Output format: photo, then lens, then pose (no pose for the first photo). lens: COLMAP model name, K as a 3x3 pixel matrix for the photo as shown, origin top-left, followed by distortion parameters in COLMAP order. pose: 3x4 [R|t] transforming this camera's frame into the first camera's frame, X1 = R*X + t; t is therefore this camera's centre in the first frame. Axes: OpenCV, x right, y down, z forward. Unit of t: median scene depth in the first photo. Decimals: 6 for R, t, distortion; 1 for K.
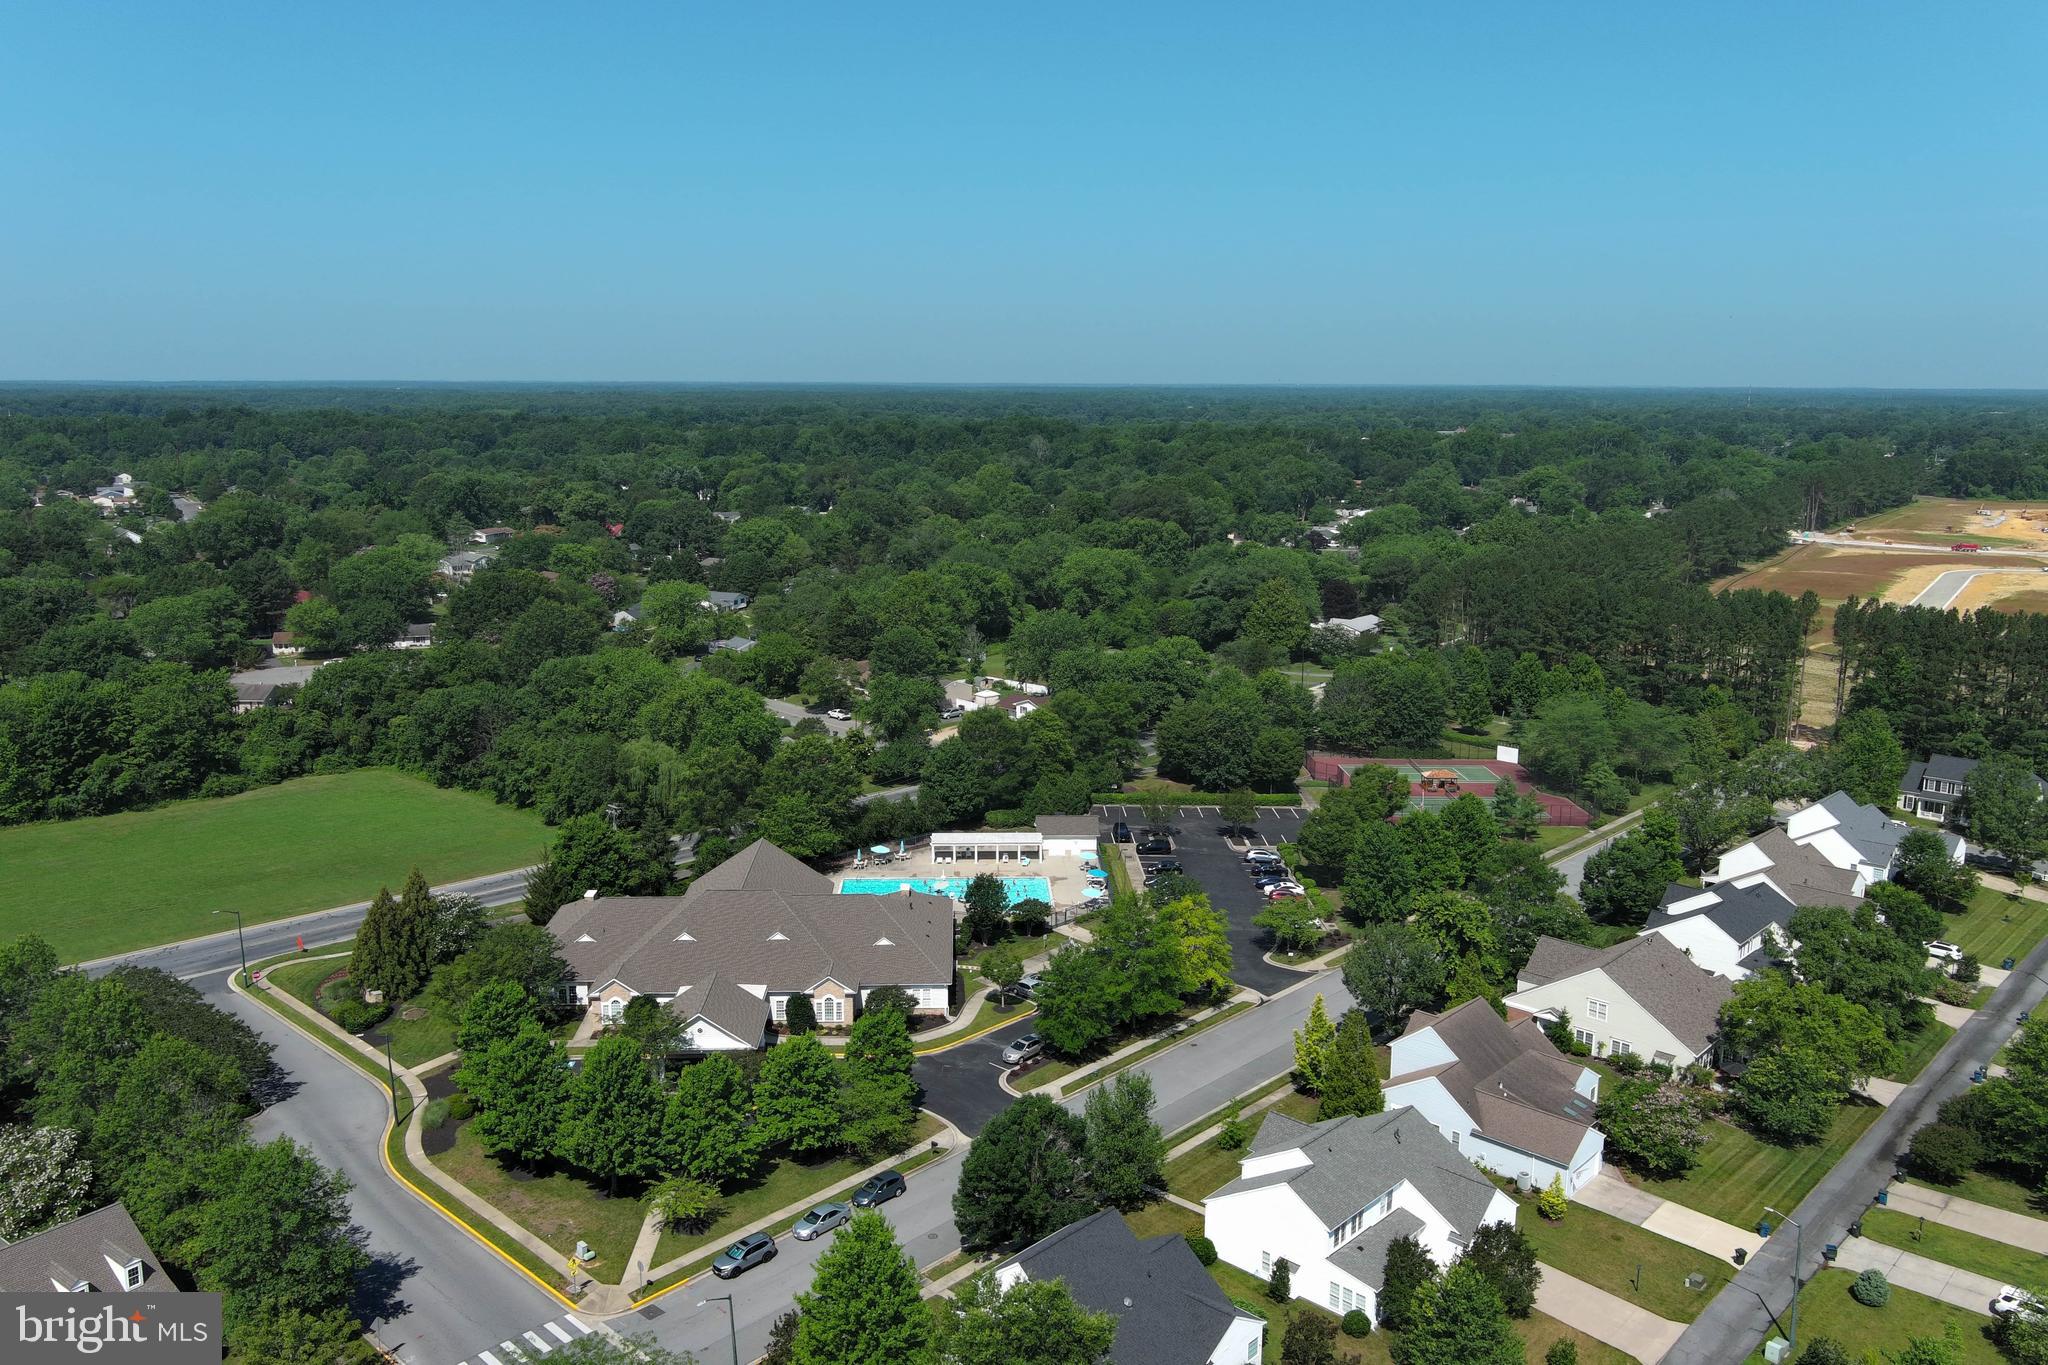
lens RADIAL K [[1585.5, 0, 1024.0], [0, 1585.5, 682.5], [0, 0, 1]] dist [0.026424, -0.047999]
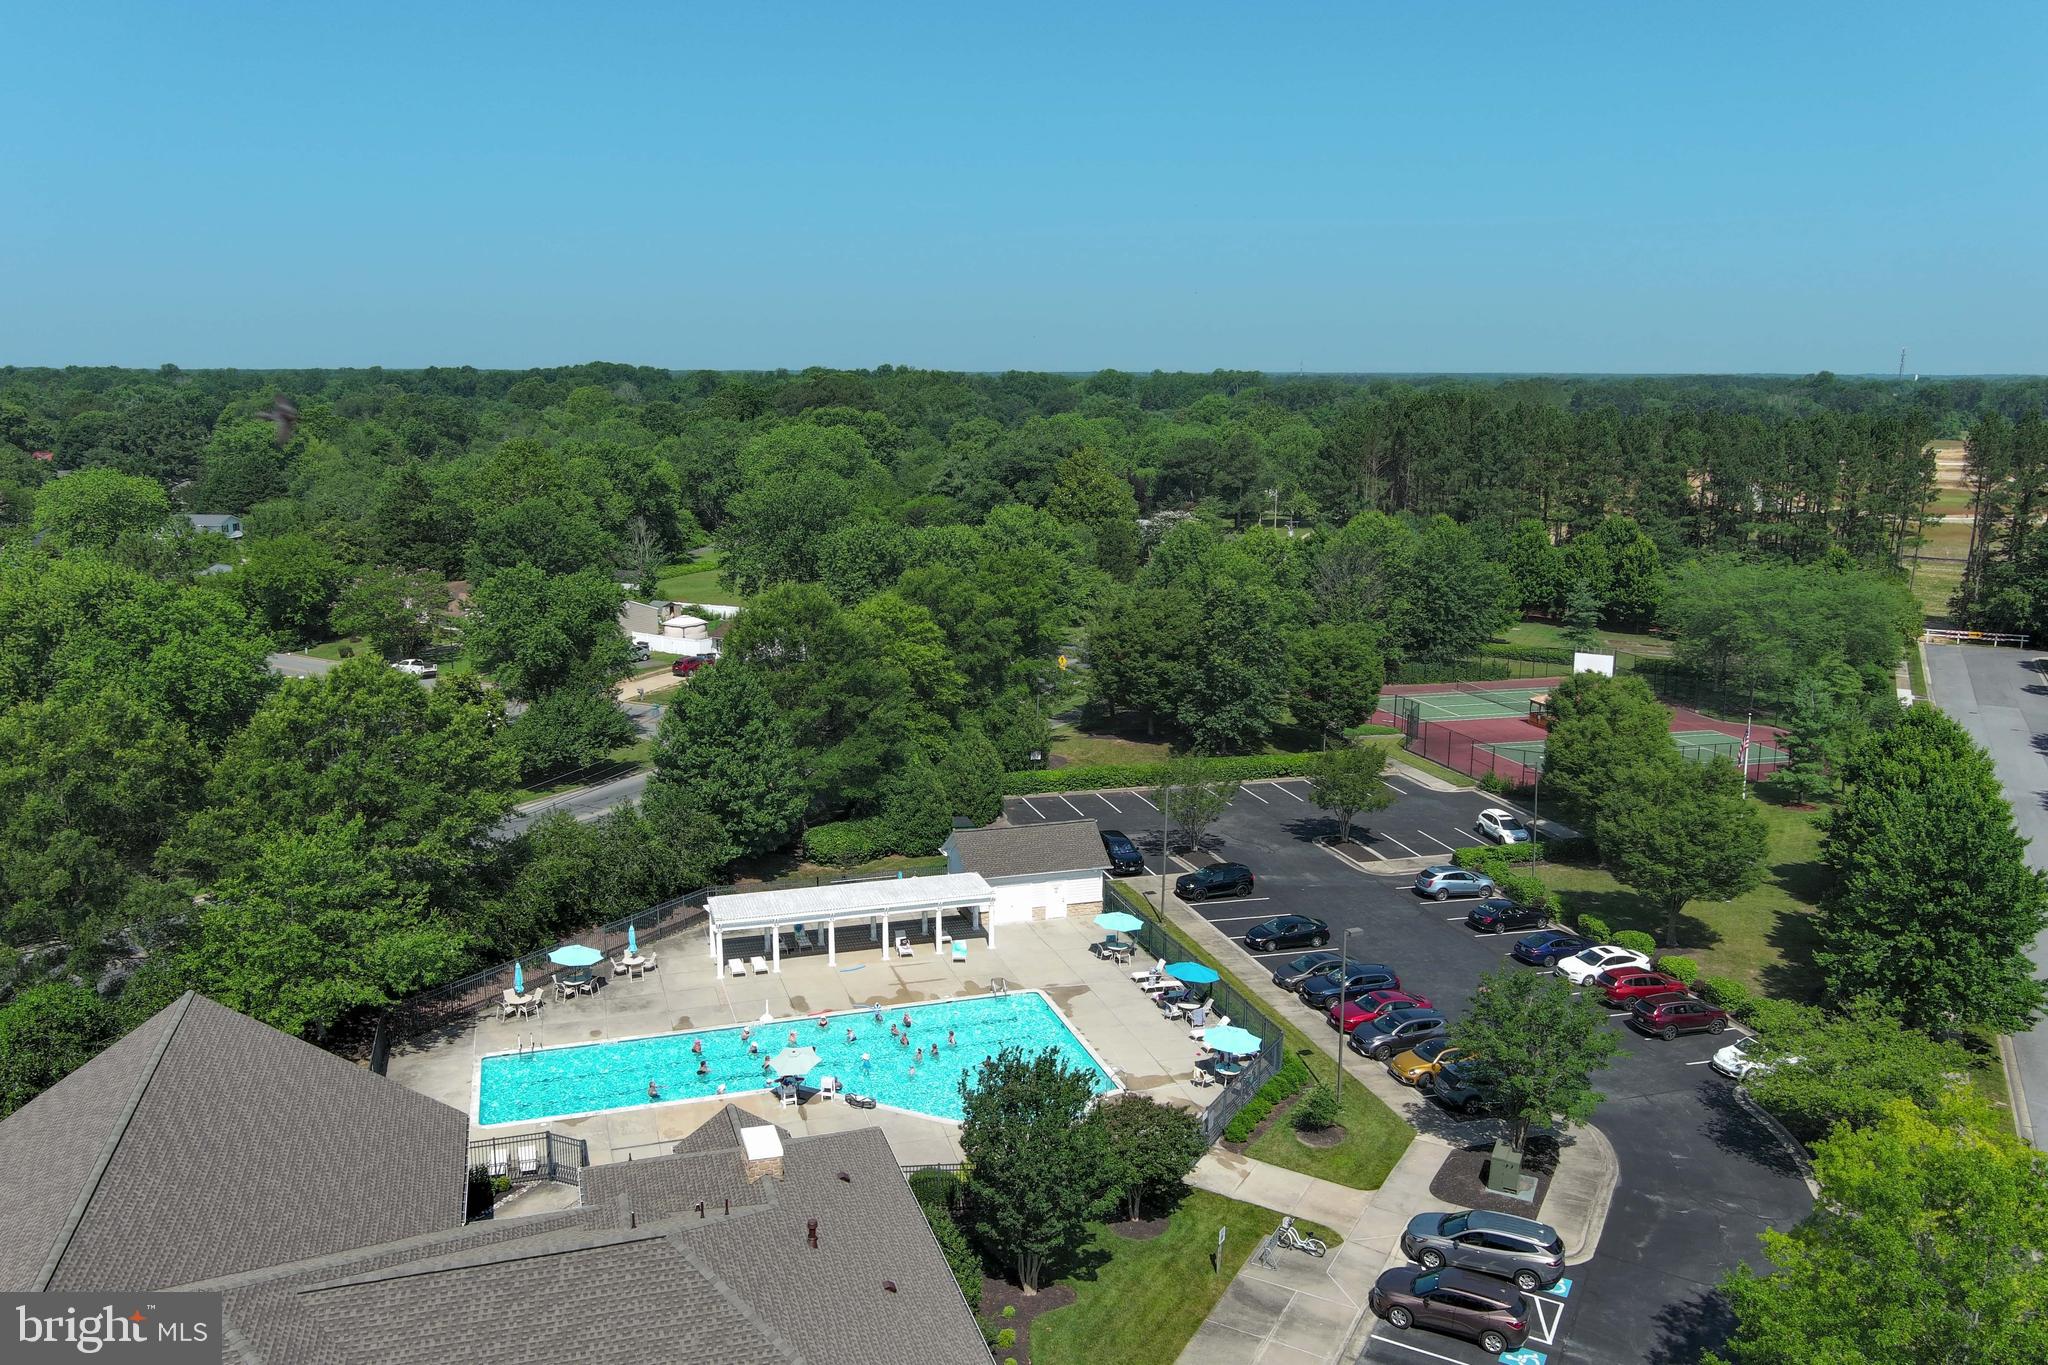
lens RADIAL K [[1585.5, 0, 1024.0], [0, 1585.5, 682.5], [0, 0, 1]] dist [0.026424, -0.047999]
pose [[0.964423, -0.053990, 0.258792, -0.068745], [0.052348, 0.998541, 0.013236, 0.035095], [-0.259129, 0.000782, 0.965842, 0.512671]]
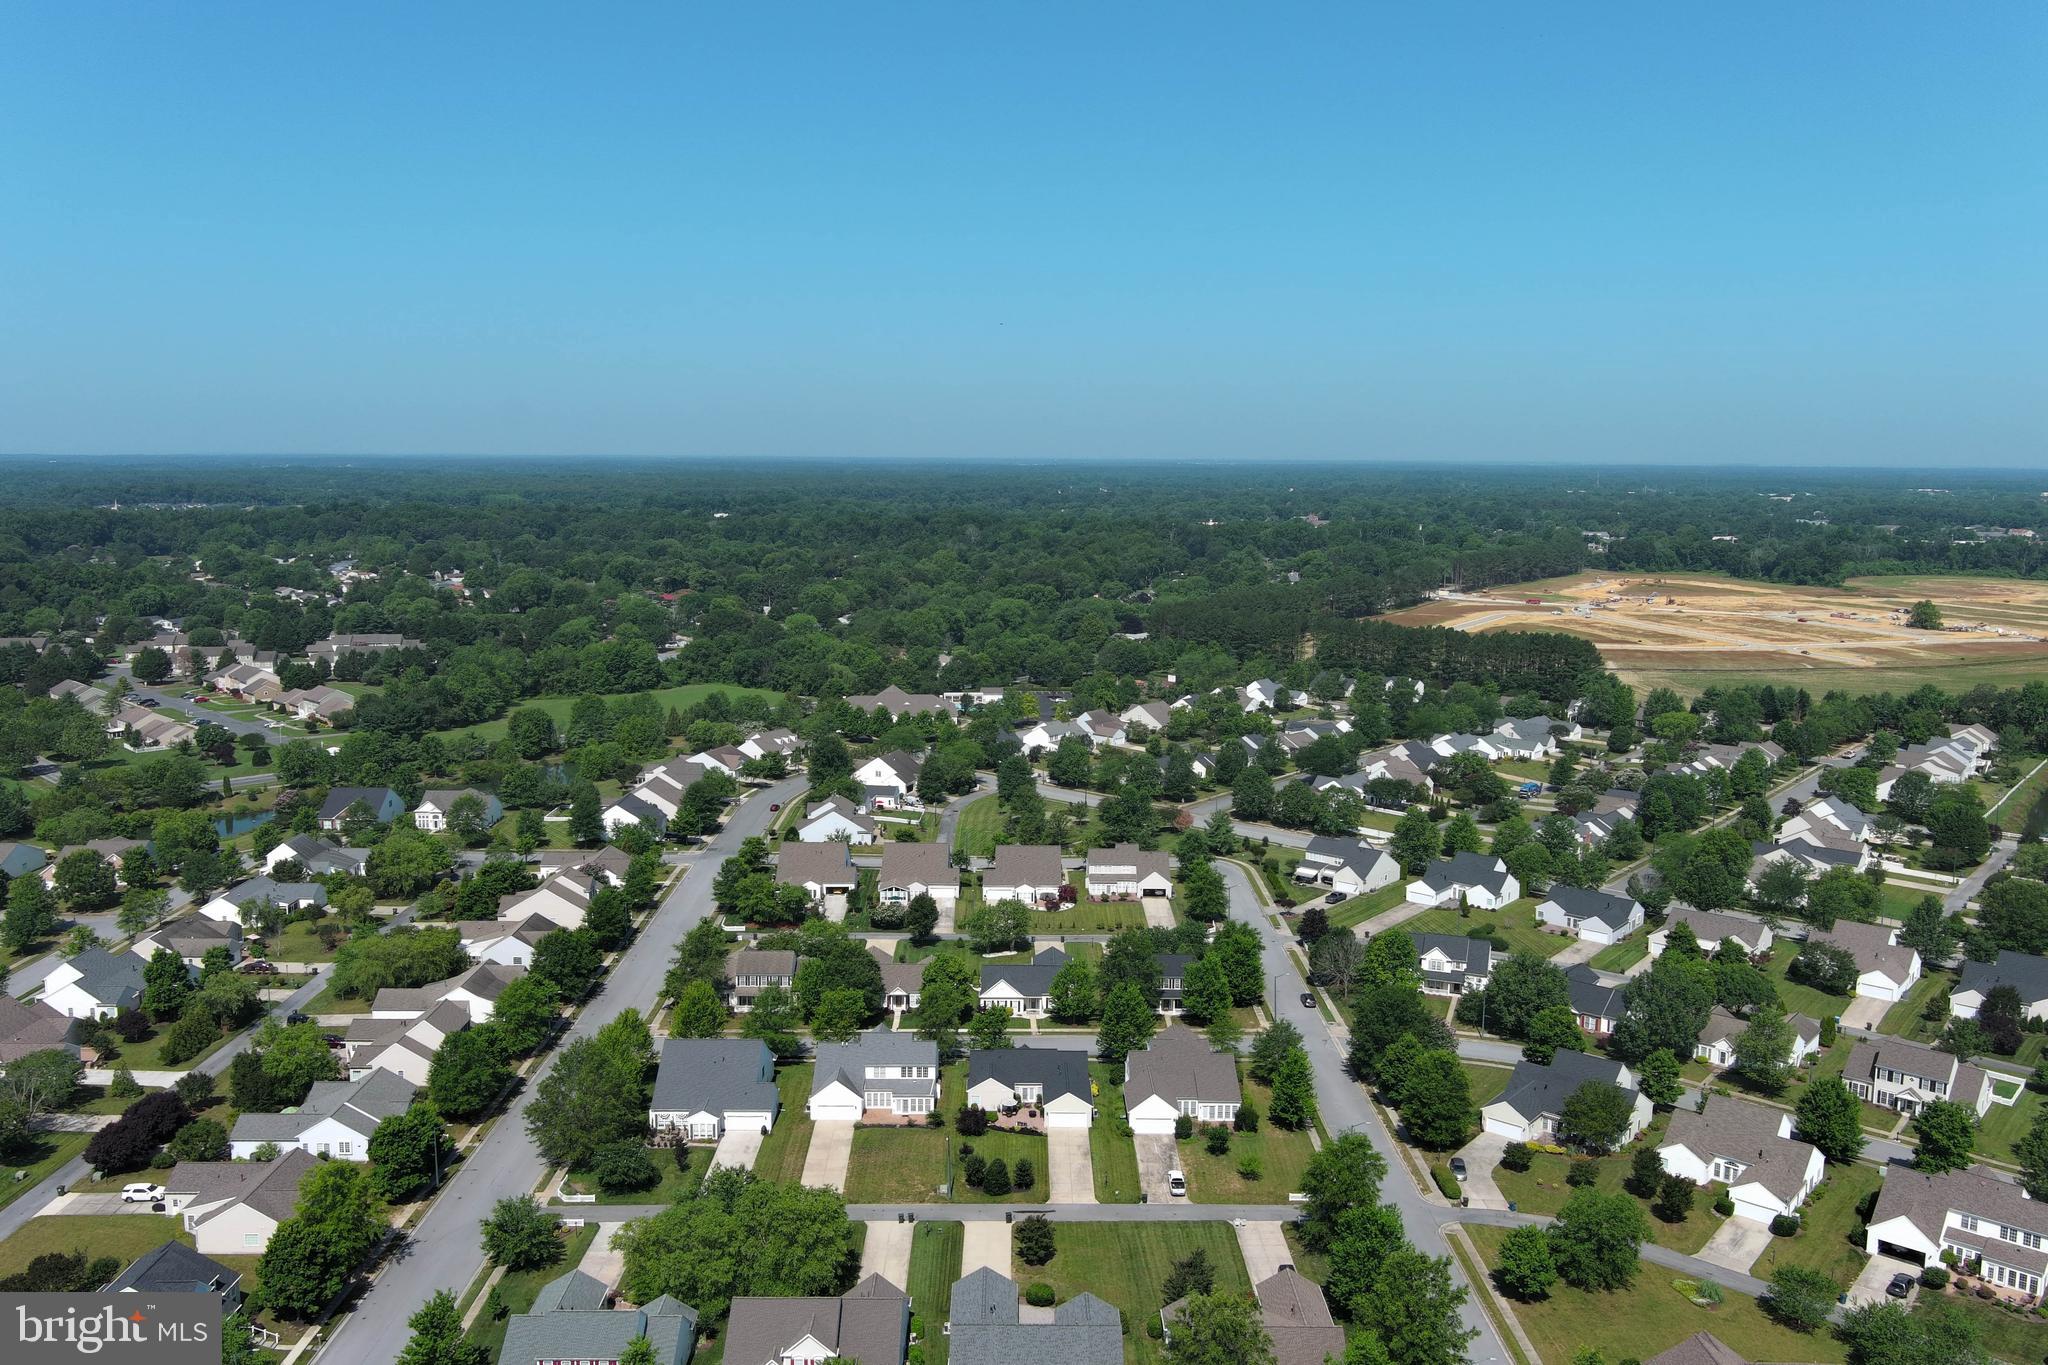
lens RADIAL K [[1585.5, 0, 1024.0], [0, 1585.5, 682.5], [0, 0, 1]] dist [0.026424, -0.047999]
pose [[0.998971, -0.004007, 0.045187, -0.036848], [0.006013, 0.998999, -0.044333, 0.172063], [-0.044964, 0.044559, 0.997994, -1.549276]]
